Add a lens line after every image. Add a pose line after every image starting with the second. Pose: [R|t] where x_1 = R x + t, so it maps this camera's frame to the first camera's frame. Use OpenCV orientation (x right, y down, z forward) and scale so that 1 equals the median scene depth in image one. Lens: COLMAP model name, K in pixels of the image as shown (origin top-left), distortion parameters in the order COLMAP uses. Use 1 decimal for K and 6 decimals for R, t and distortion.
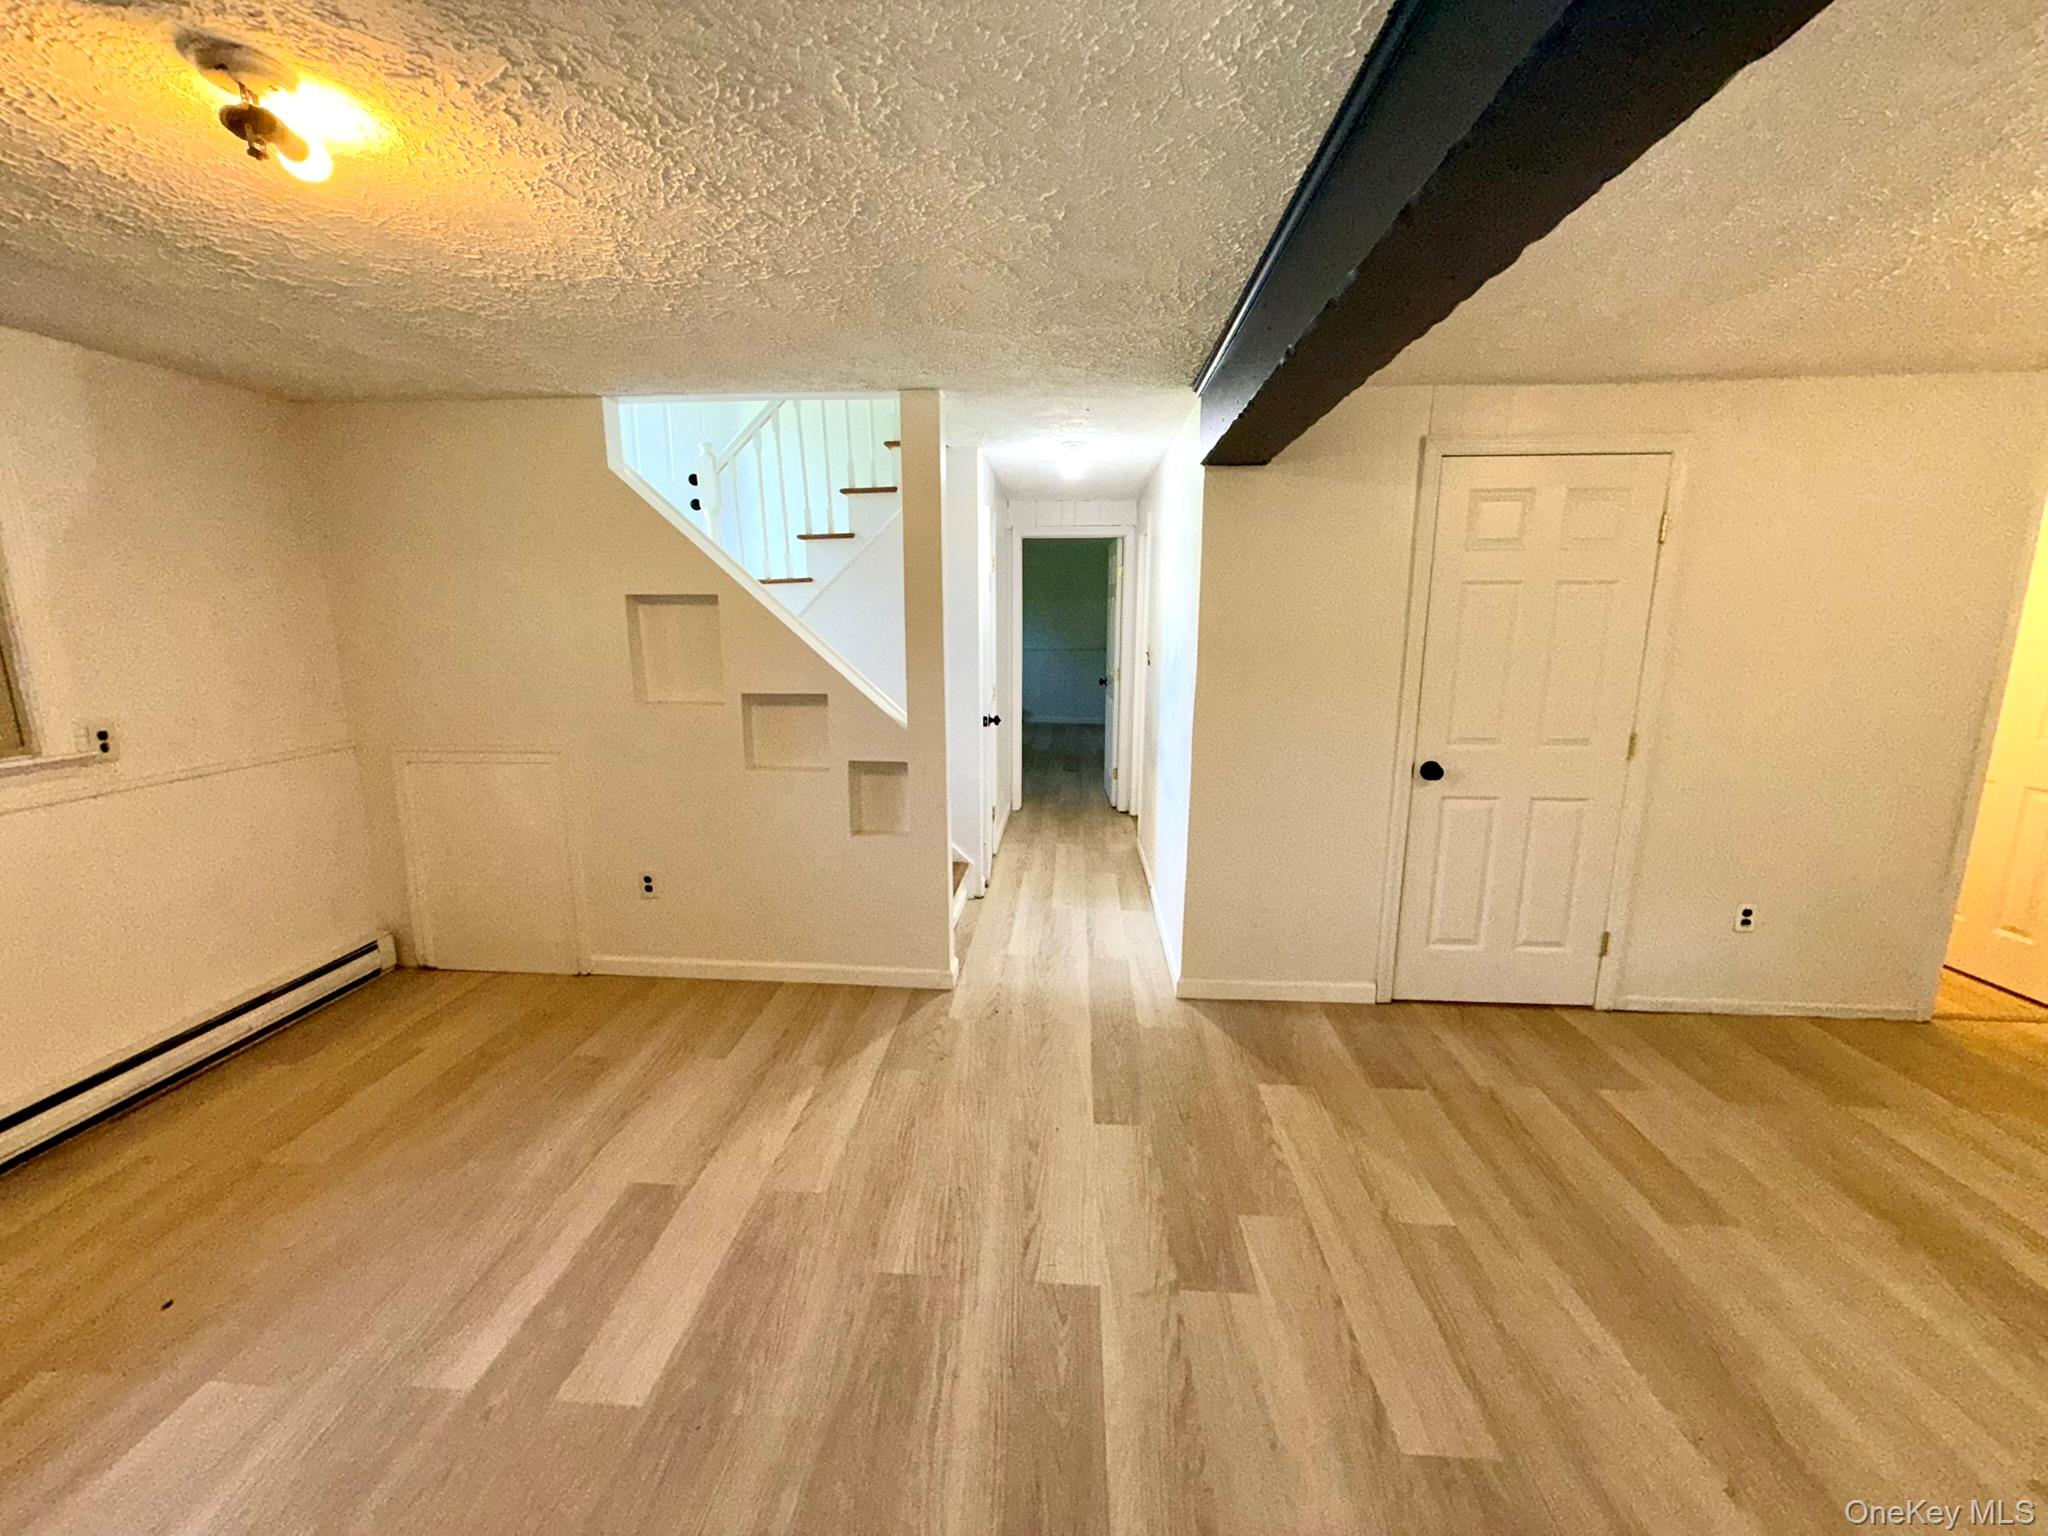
lens RADIAL K [[816.0, 0, 1015.9], [0, 816.0, 767.7], [0, 0, 1]] dist [0.000047, 0.000051]
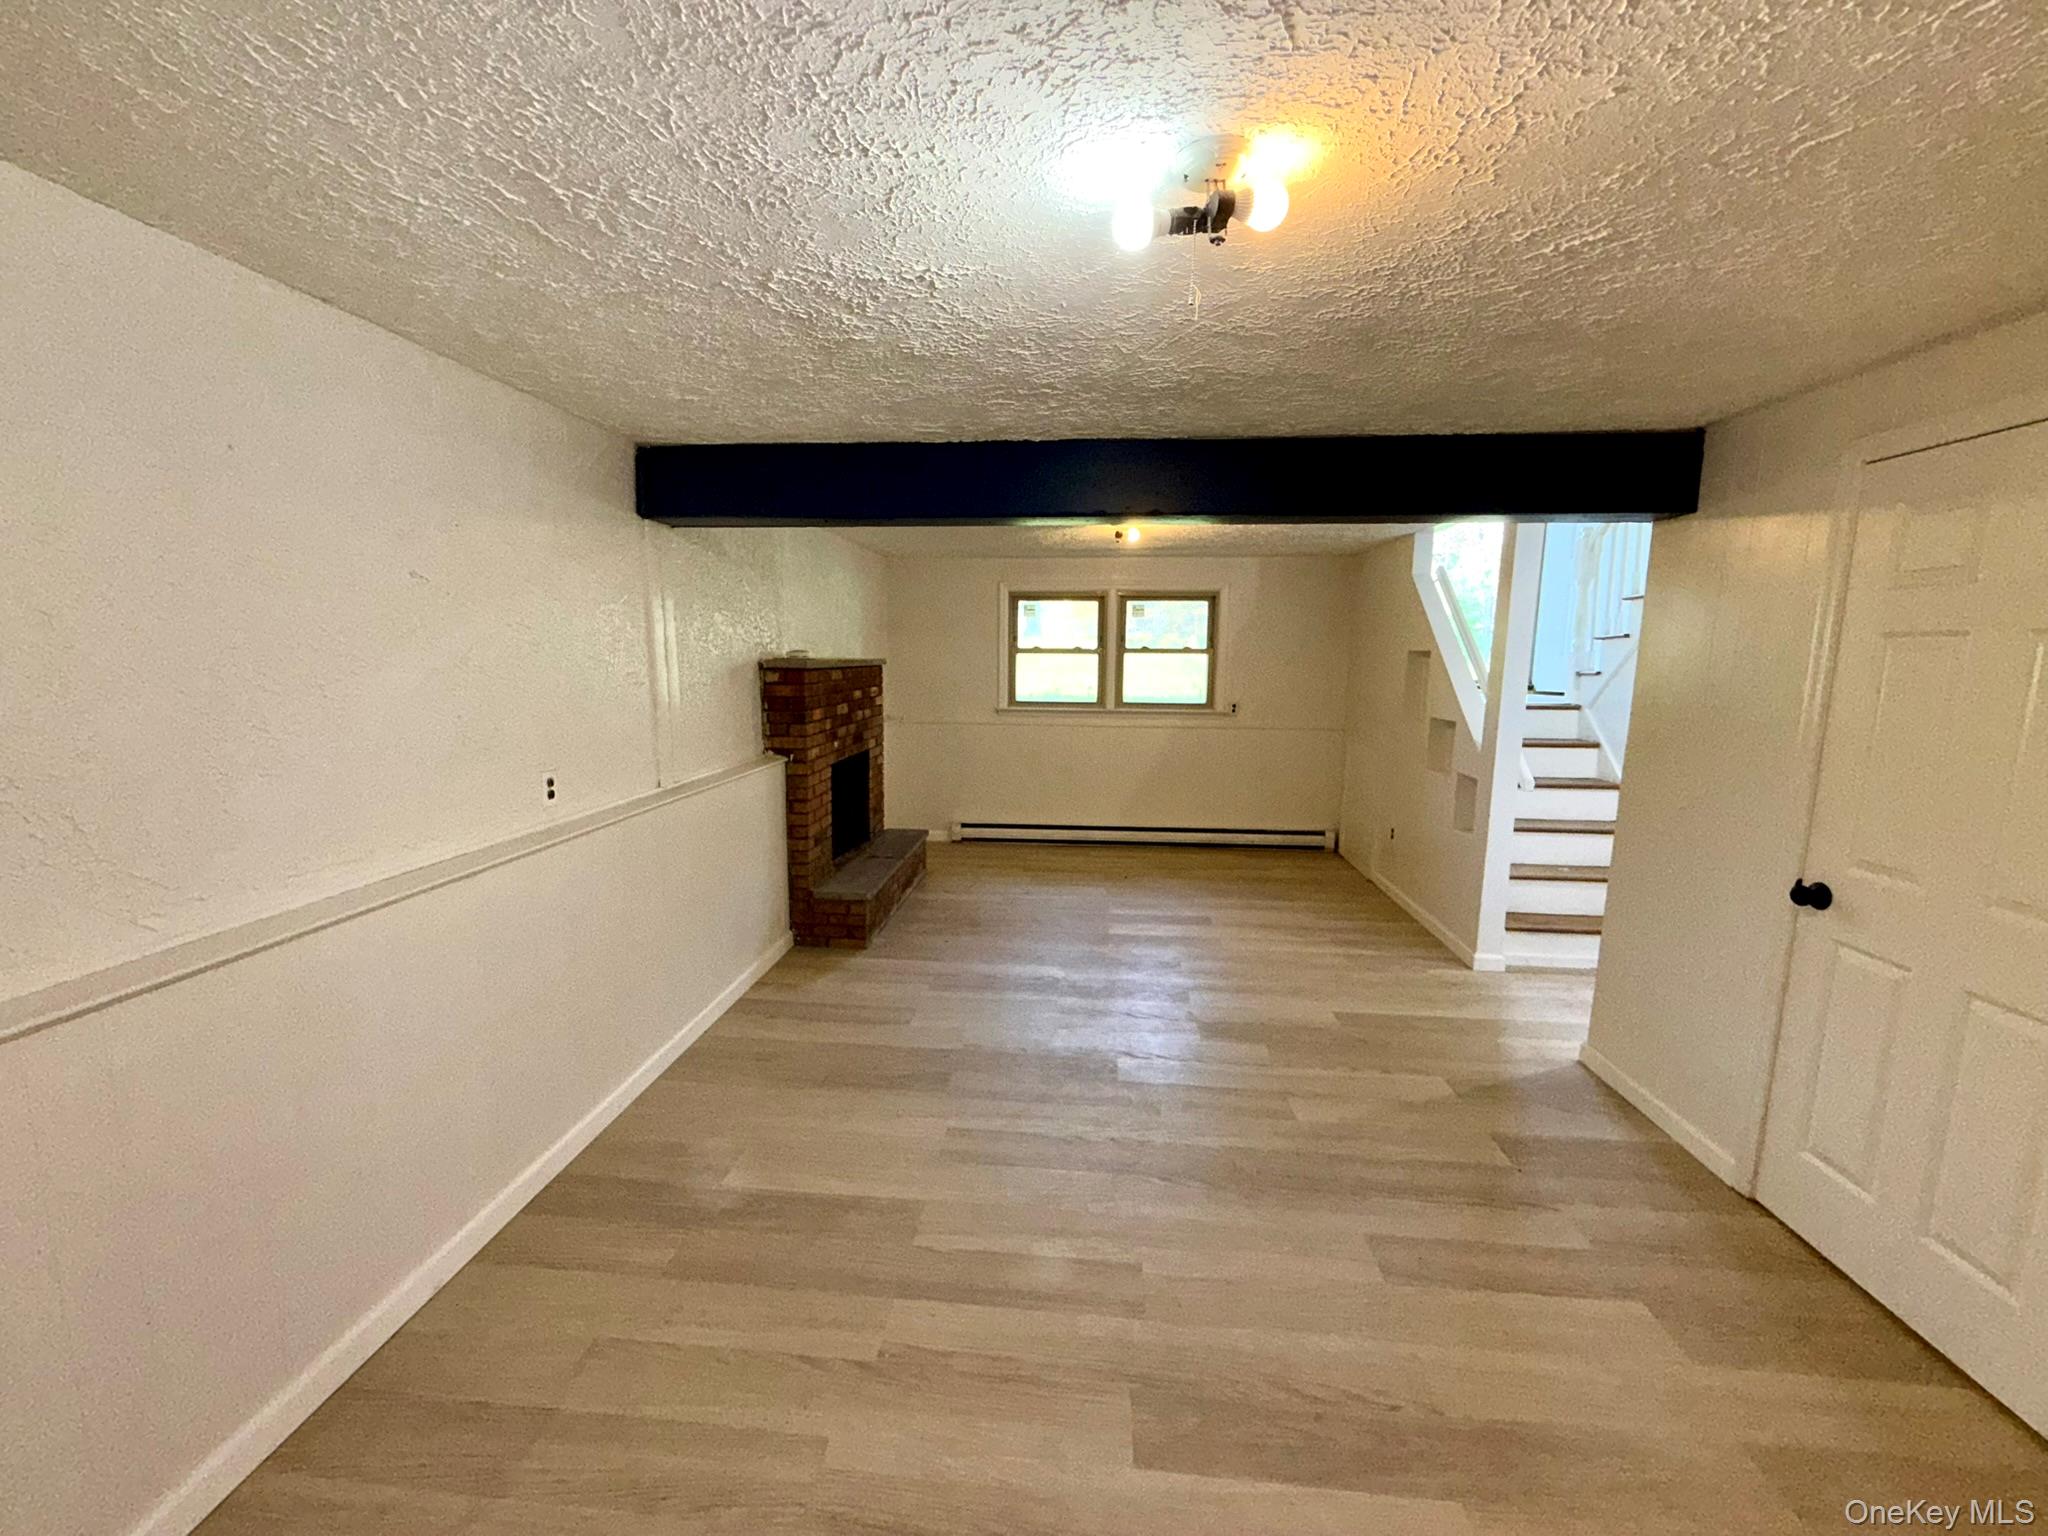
lens RADIAL K [[816.0, 0, 1015.9], [0, 816.0, 767.7], [0, 0, 1]] dist [0.000047, 0.000051]
pose [[-0.019945, 0.143035, -0.989517, 1.268709], [-0.194821, 0.970186, 0.144168, -0.074844], [0.980636, 0.195654, 0.008516, 0.297464]]
